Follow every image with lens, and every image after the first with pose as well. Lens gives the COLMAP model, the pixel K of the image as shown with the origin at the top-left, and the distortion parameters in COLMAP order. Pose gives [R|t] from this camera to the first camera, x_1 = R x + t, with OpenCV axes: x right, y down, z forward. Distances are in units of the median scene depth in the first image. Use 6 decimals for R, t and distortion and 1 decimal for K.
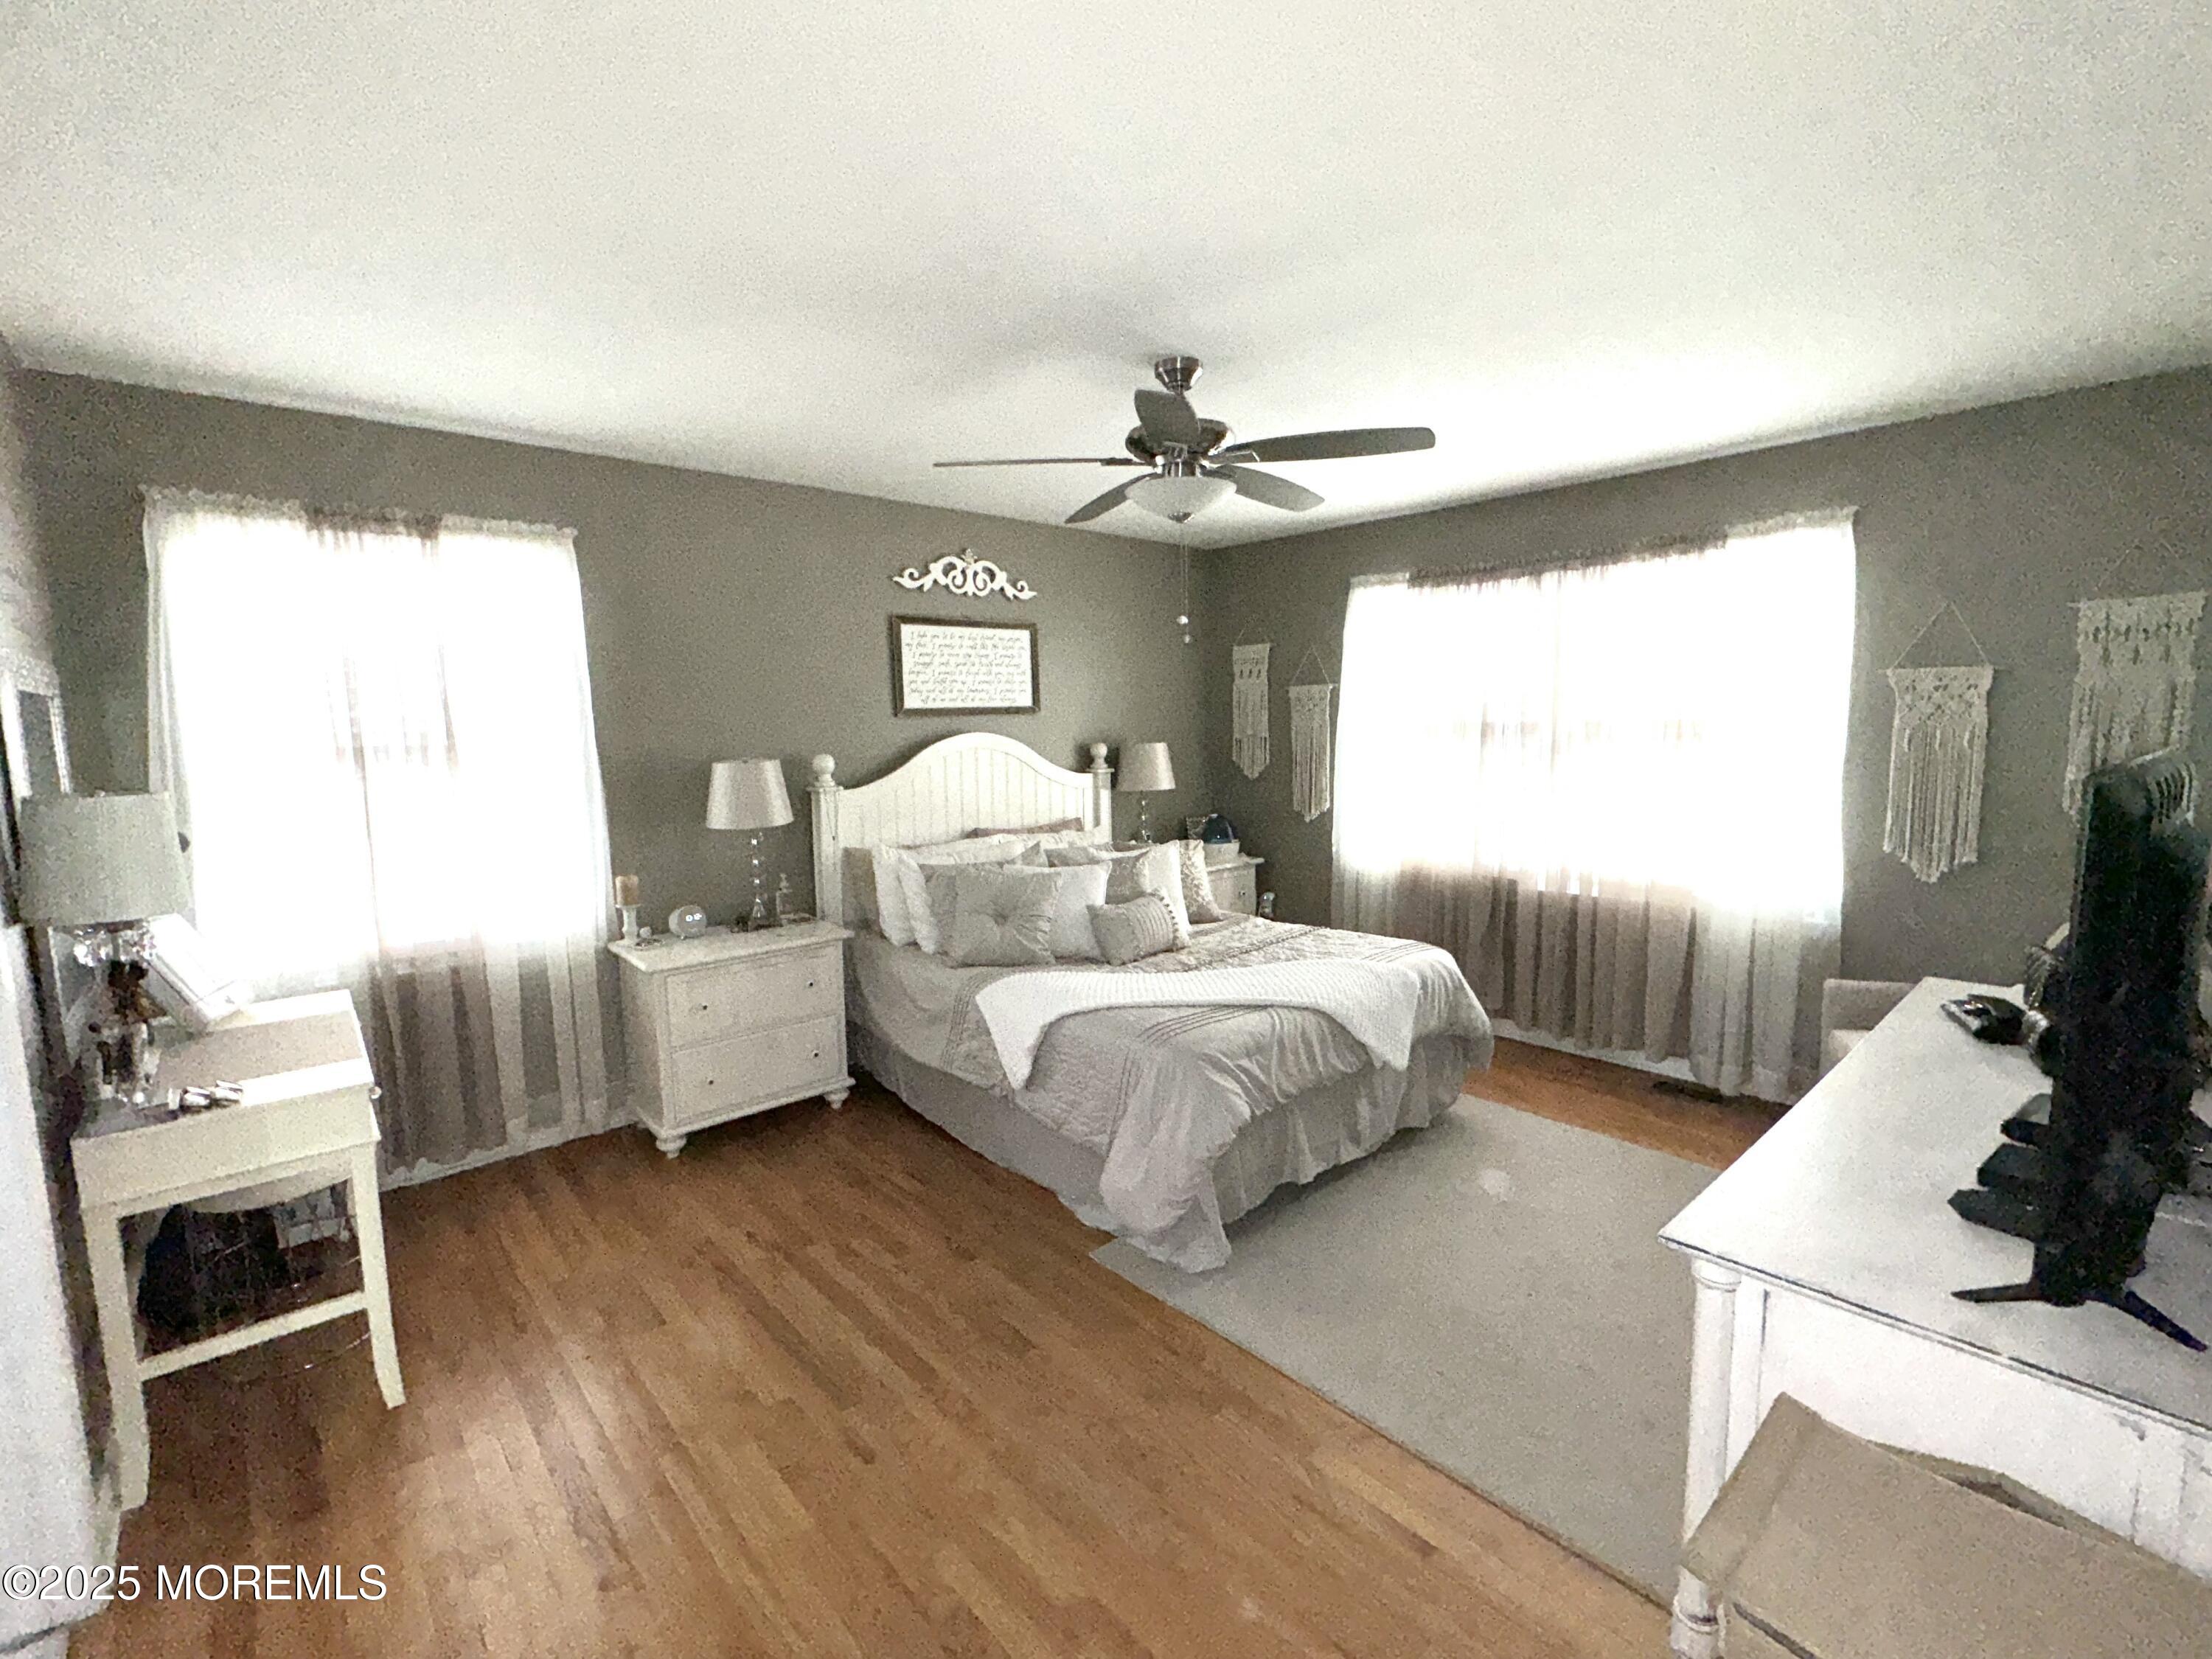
lens RADIAL K [[981.3, 0, 1121.1], [0, 981.3, 832.6], [0, 0, 1]] dist [-0.001494, -0.000069]
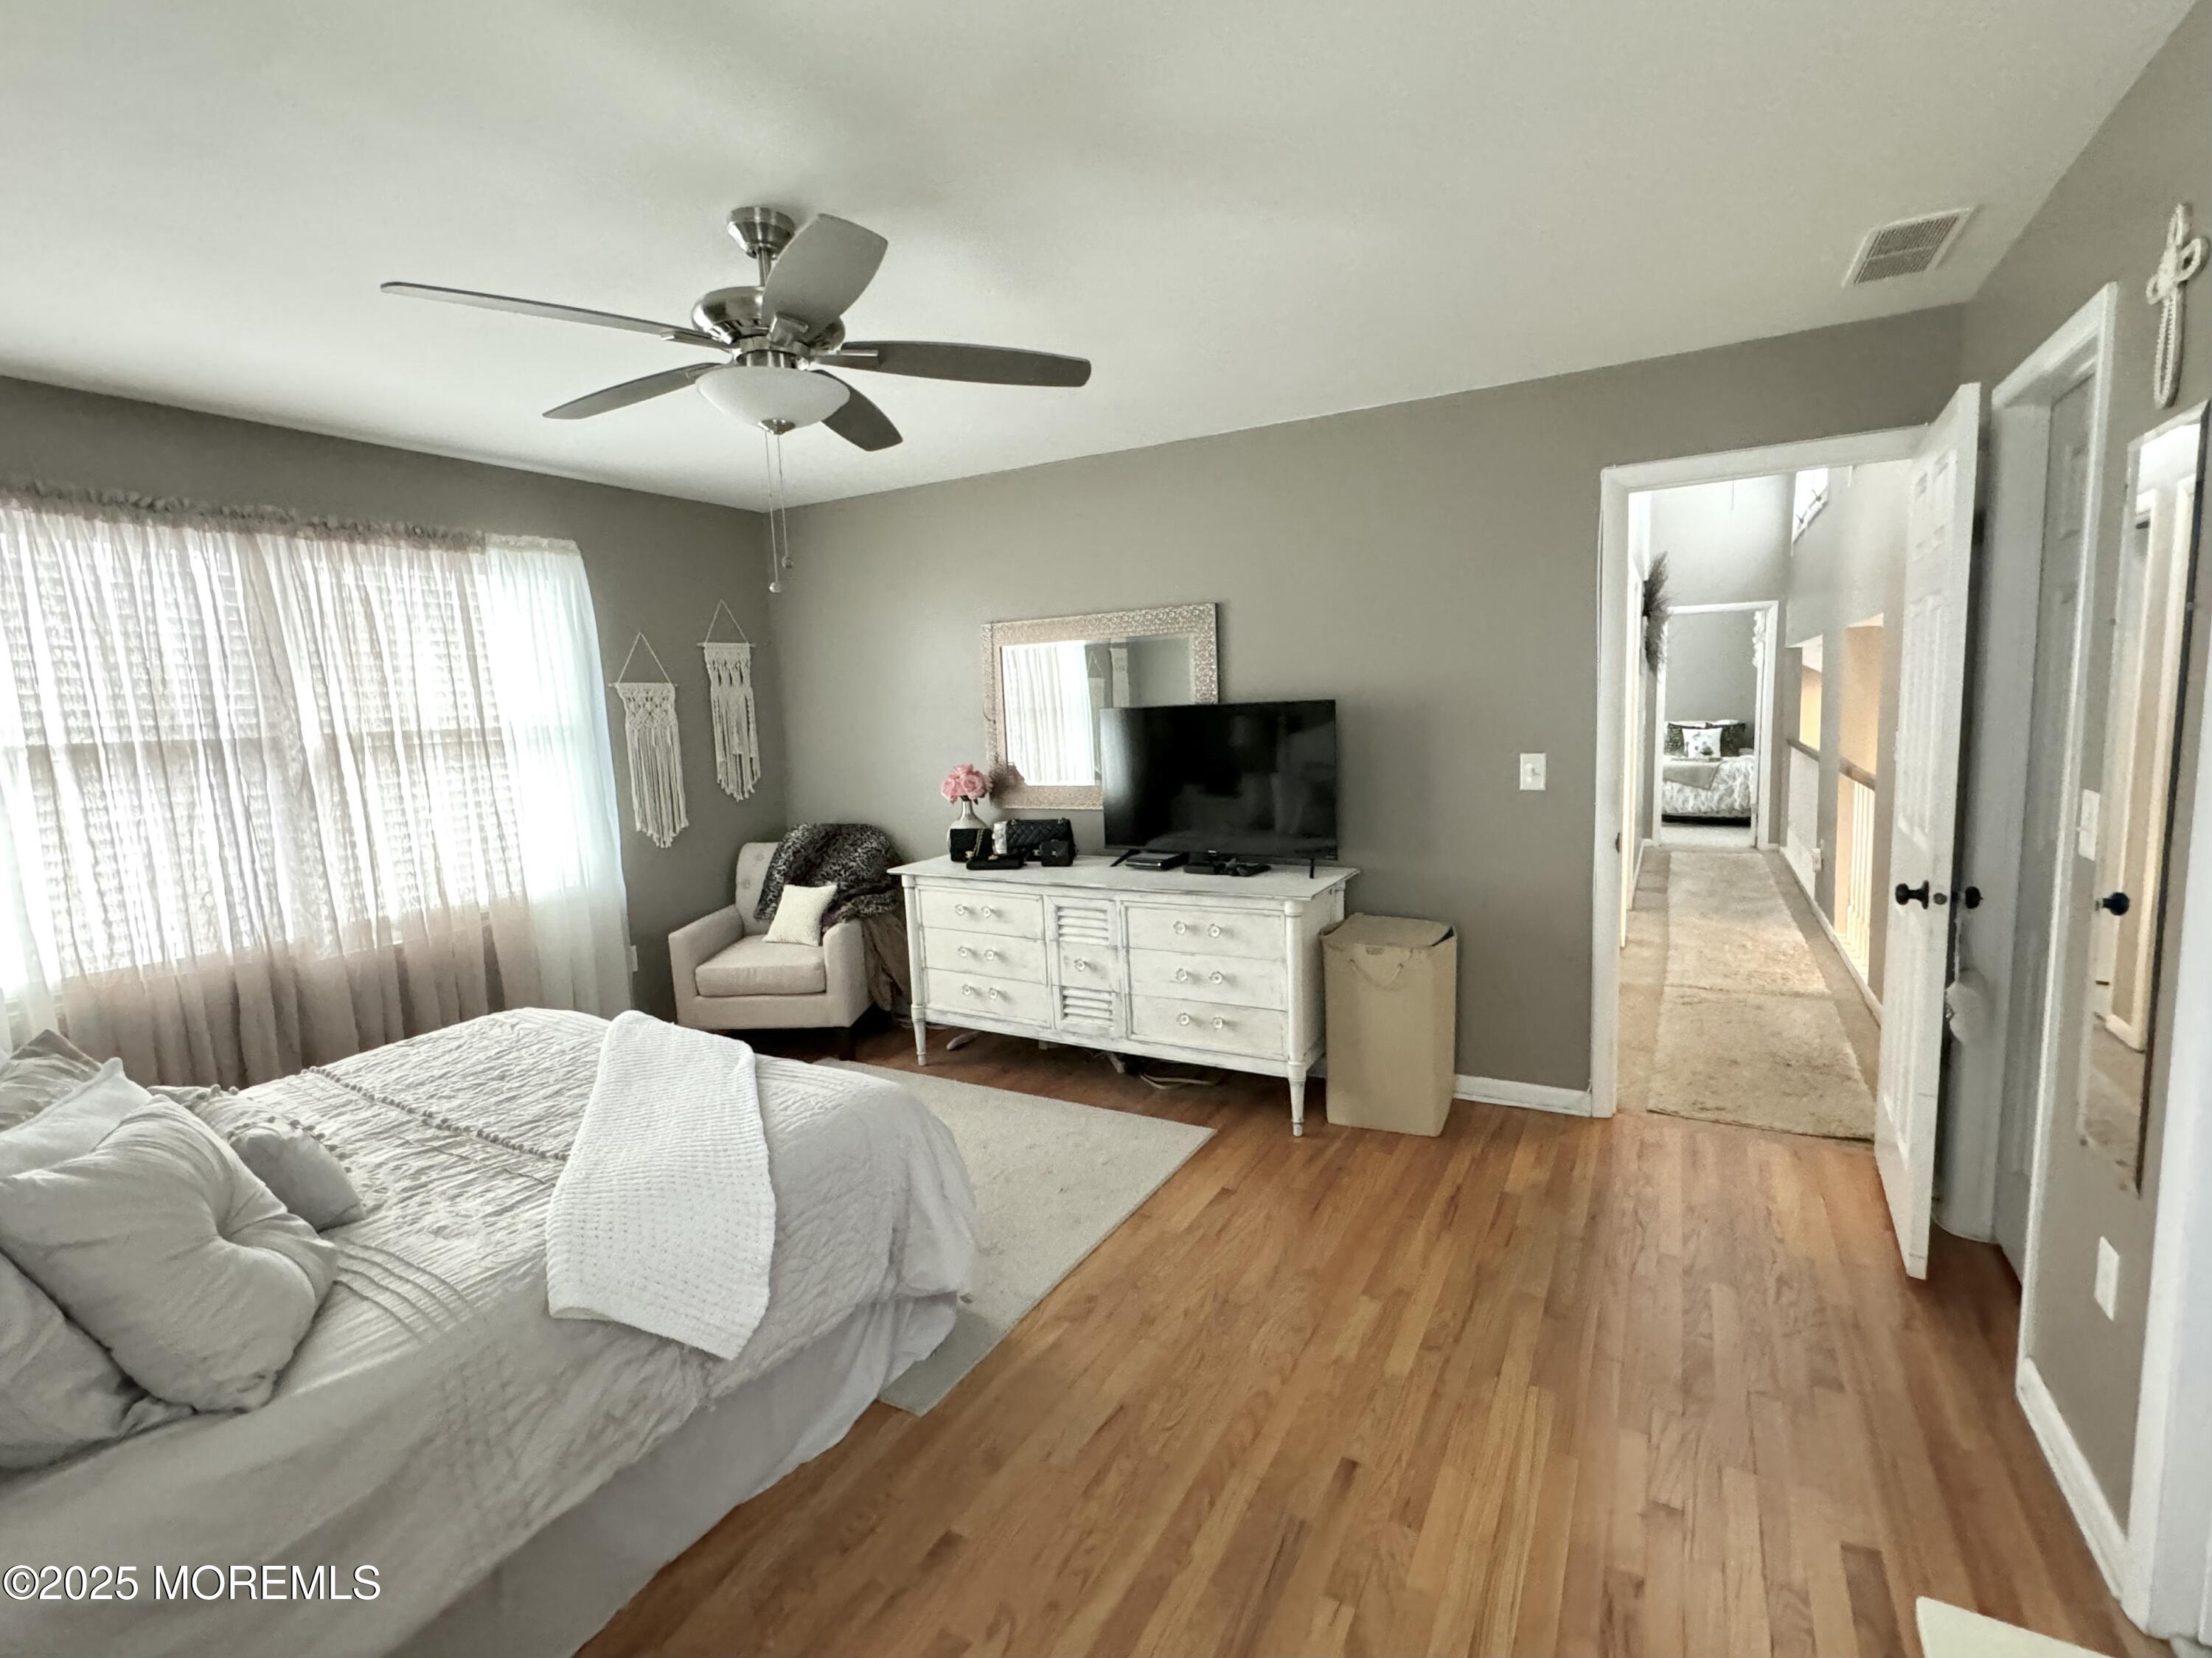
lens RADIAL K [[981.2, 0, 1121.1], [0, 981.2, 832.1], [0, 0, 1]] dist [-0.001494, -0.000069]
pose [[-0.314558, -0.094629, 0.944510, -0.595989], [0.153429, 0.976866, 0.148969, -0.070128], [-0.936757, 0.191774, -0.292762, 0.803301]]
